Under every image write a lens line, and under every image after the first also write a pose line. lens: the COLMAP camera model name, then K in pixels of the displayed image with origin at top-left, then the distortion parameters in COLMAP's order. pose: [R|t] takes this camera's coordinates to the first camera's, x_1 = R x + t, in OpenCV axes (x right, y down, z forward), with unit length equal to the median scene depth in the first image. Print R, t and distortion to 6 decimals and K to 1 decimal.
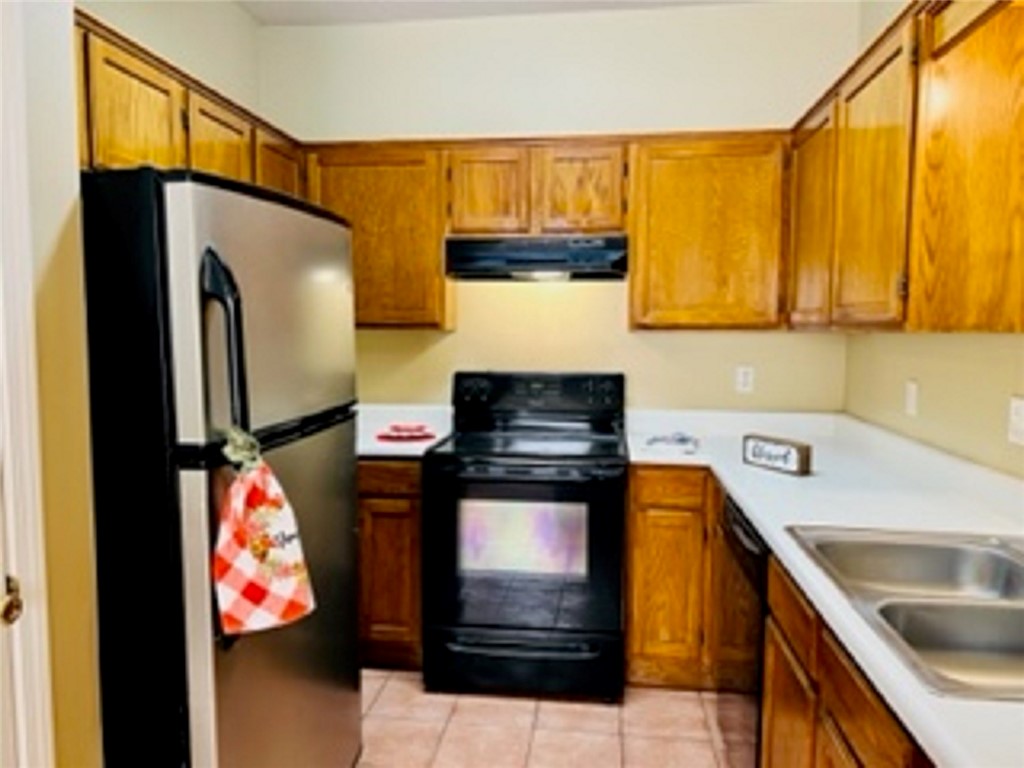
lens RADIAL K [[774.0, 0, 511.2], [0, 774.0, 387.2], [0, 0, 1]] dist [0.072853, -0.093002]
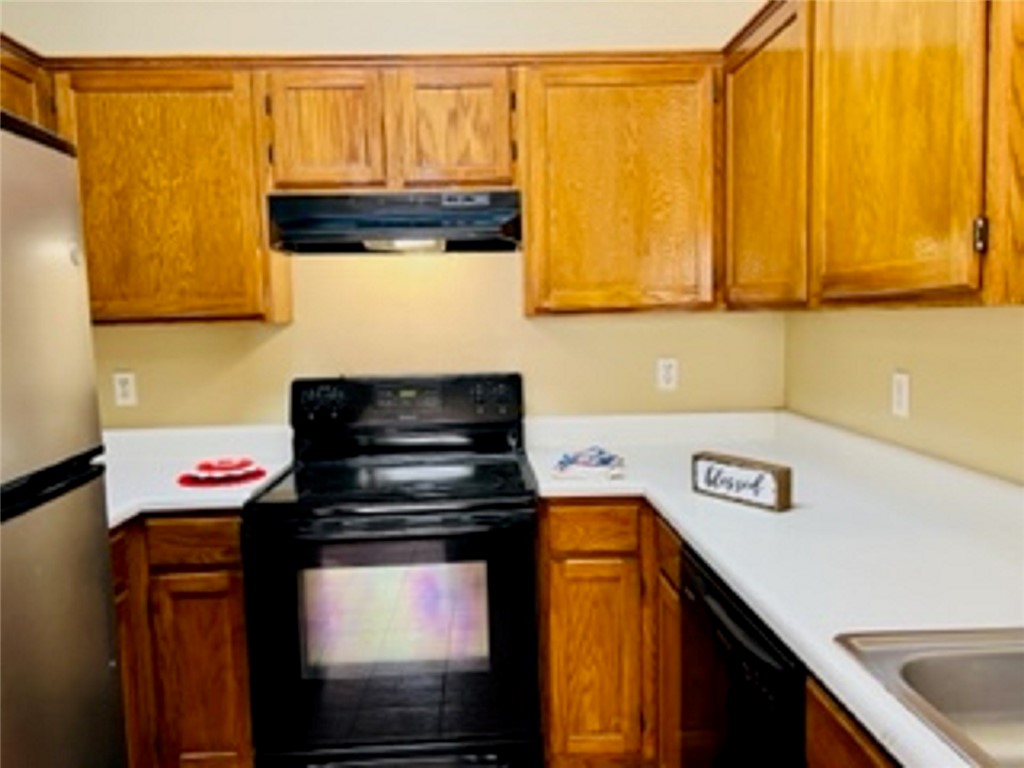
lens RADIAL K [[774.0, 0, 511.2], [0, 774.0, 387.2], [0, 0, 1]] dist [0.072853, -0.093002]
pose [[0.985203, -0.044735, 0.165452, 0.009719], [0.042340, 0.998942, 0.017974, -0.020577], [-0.166081, -0.010703, 0.986054, 0.277139]]
